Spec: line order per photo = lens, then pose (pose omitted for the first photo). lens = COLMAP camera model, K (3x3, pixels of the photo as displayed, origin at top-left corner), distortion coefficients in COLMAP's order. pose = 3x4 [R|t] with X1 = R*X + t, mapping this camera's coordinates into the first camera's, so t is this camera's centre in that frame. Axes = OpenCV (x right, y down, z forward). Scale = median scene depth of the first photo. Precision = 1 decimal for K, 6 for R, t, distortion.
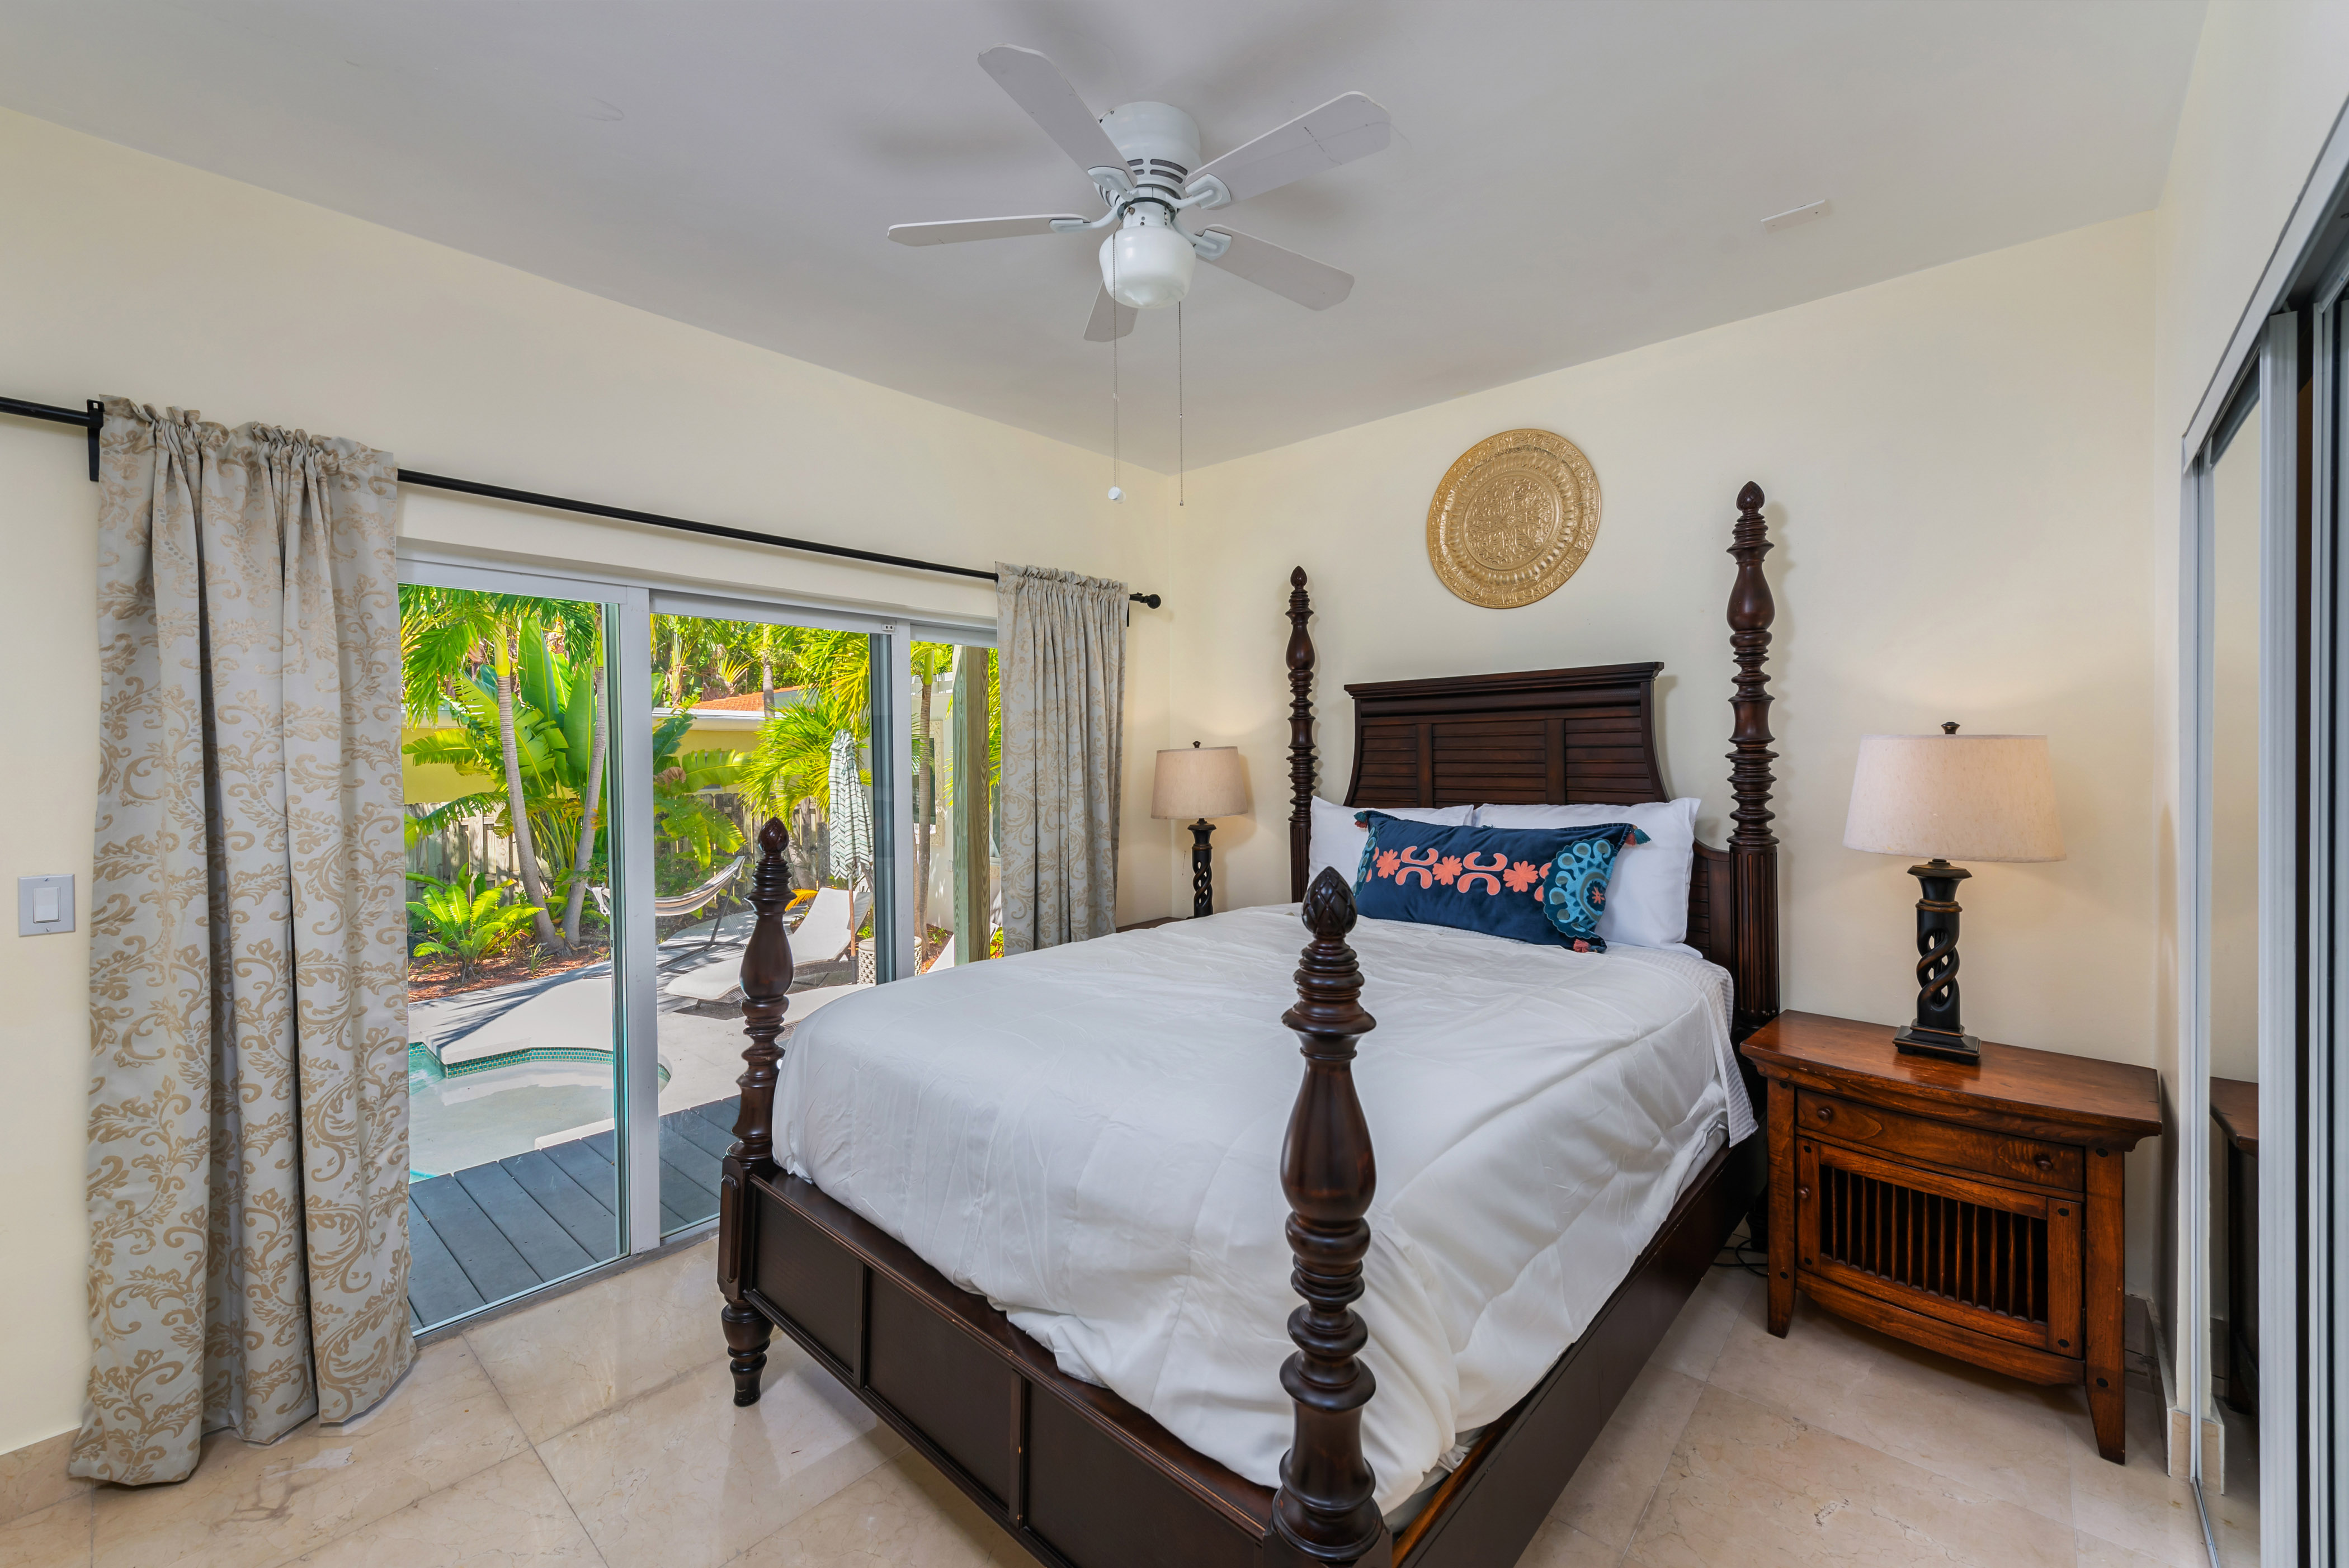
lens RADIAL K [[956.3, 0, 1169.8], [0, 956.3, 759.5], [0, 0, 1]] dist [0.001004, -0.000137]
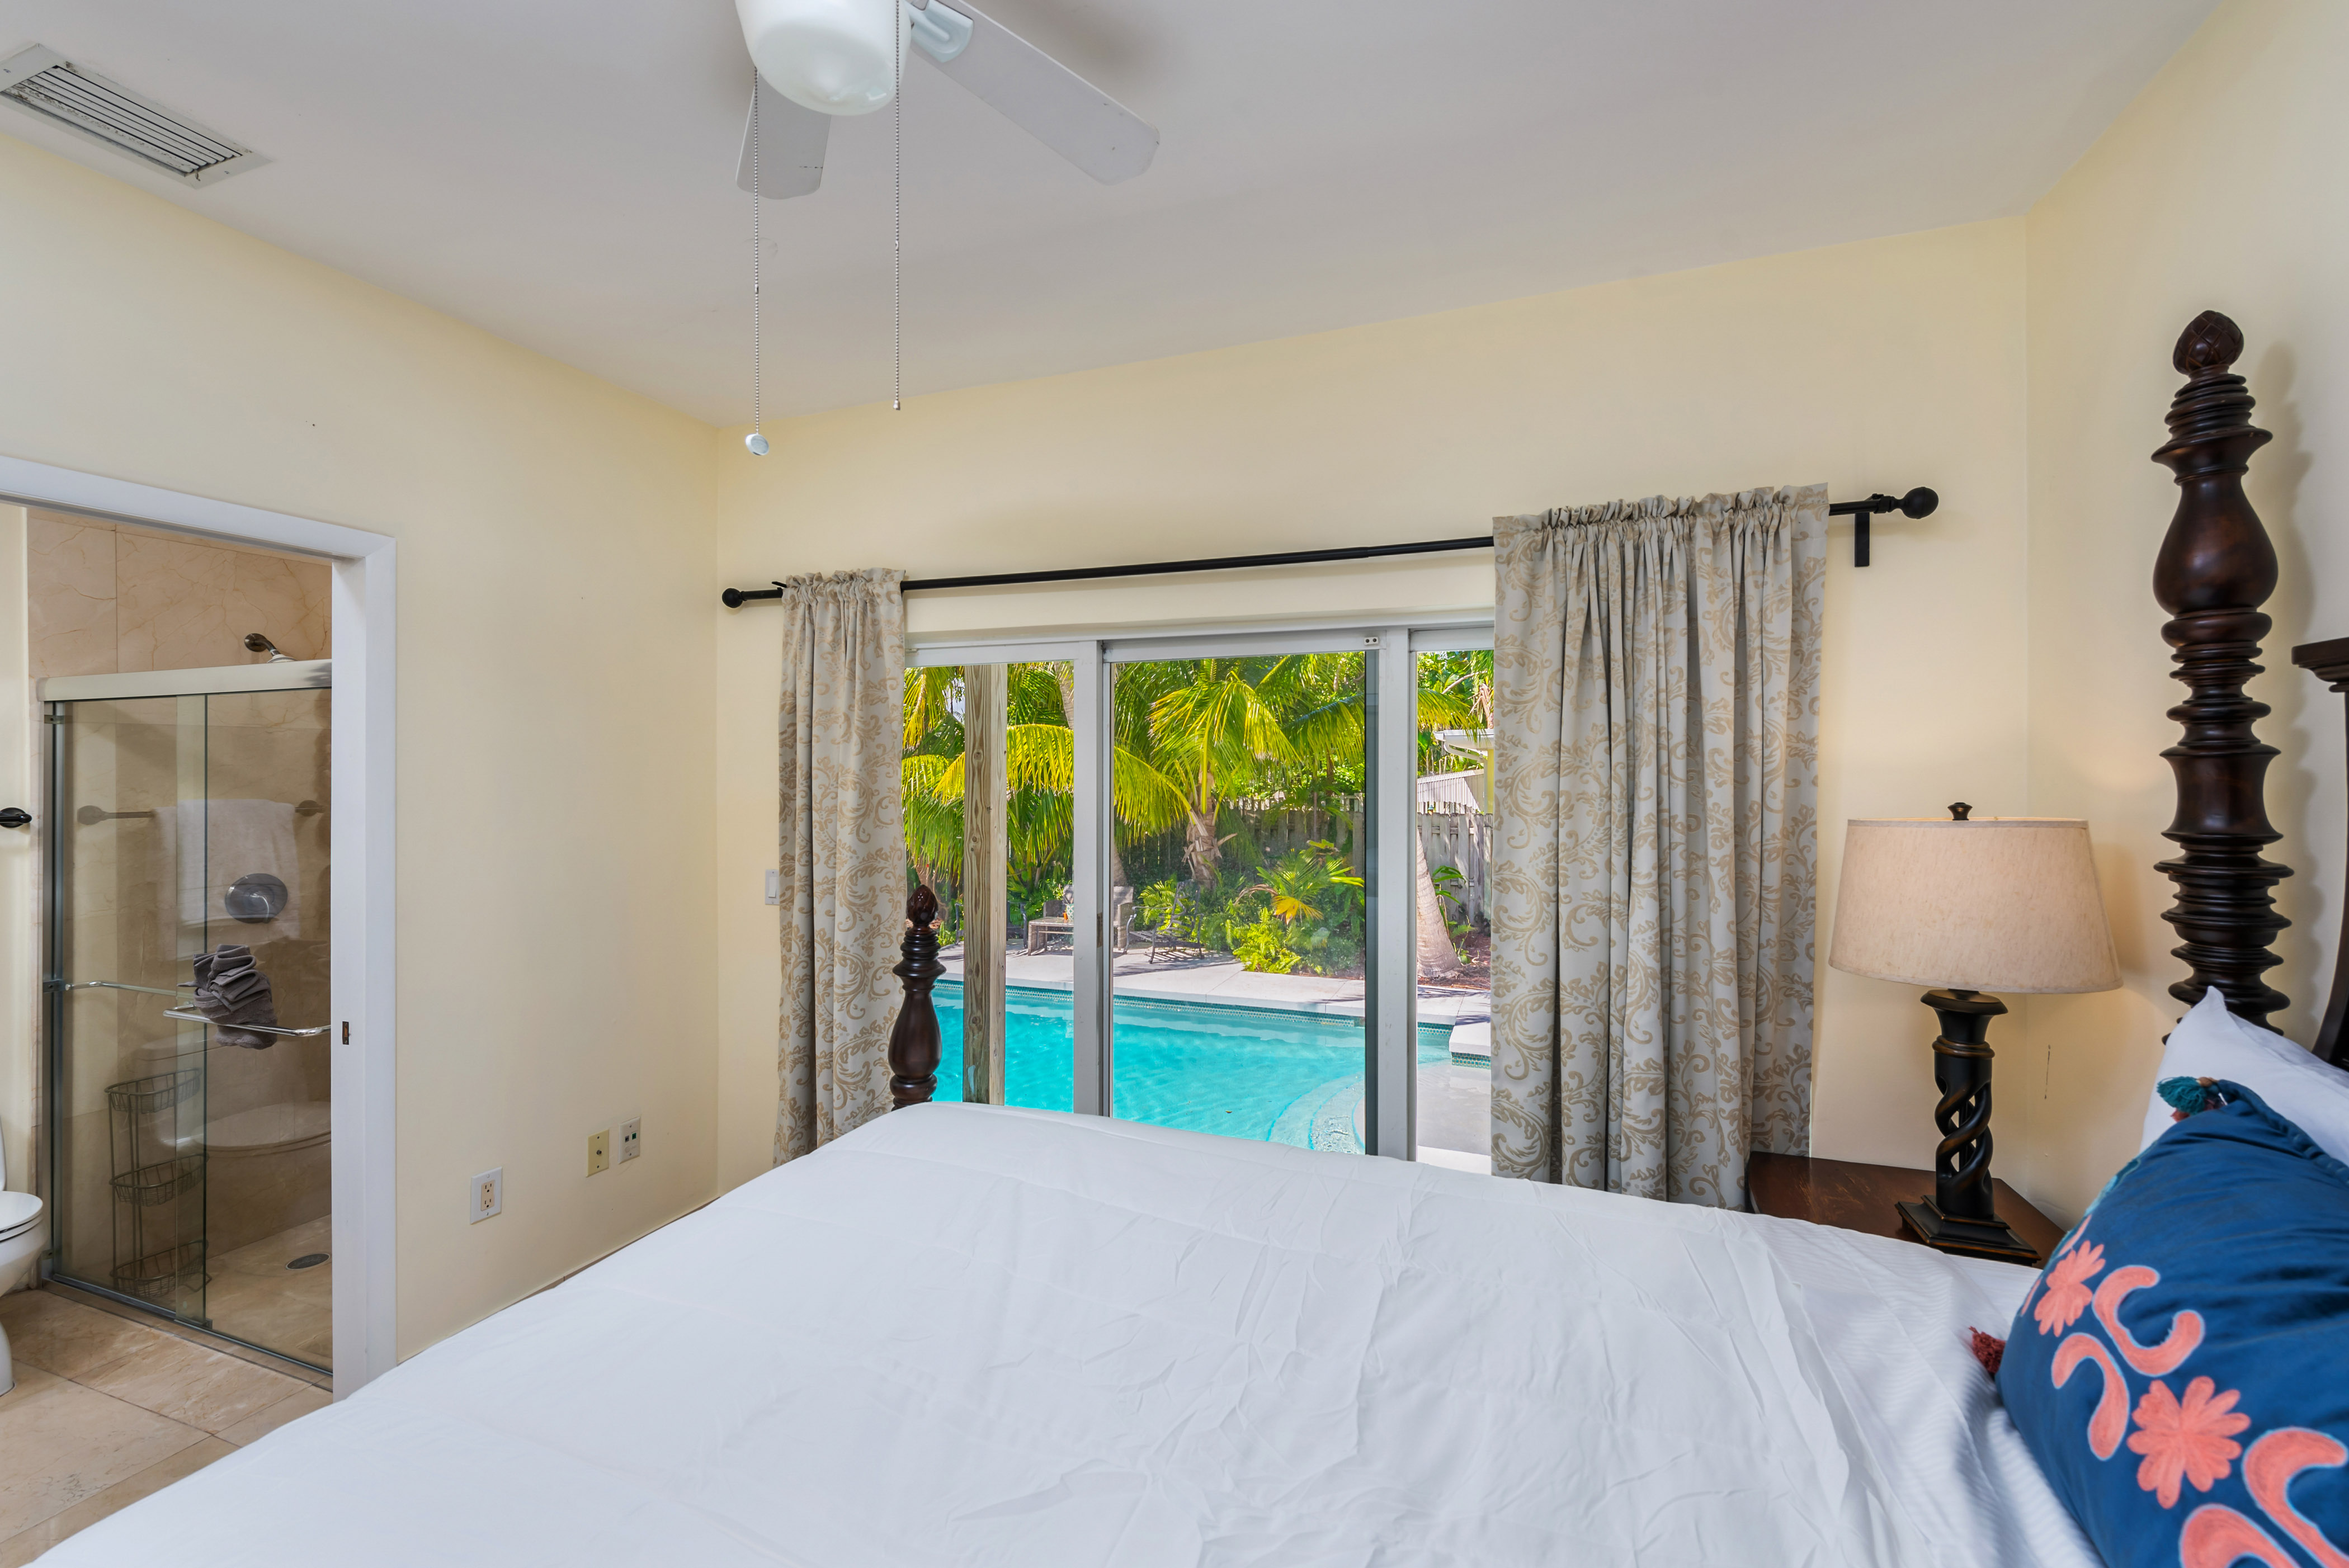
lens RADIAL K [[942.8, 0, 1129.0], [0, 942.8, 776.1], [0, 0, 1]] dist [0.000805, -0.000095]
pose [[0.364684, 0.011380, -0.931062, 0.314015], [-0.007492, 0.999929, 0.009287, -0.034722], [0.931101, 0.003588, 0.364743, 0.520897]]
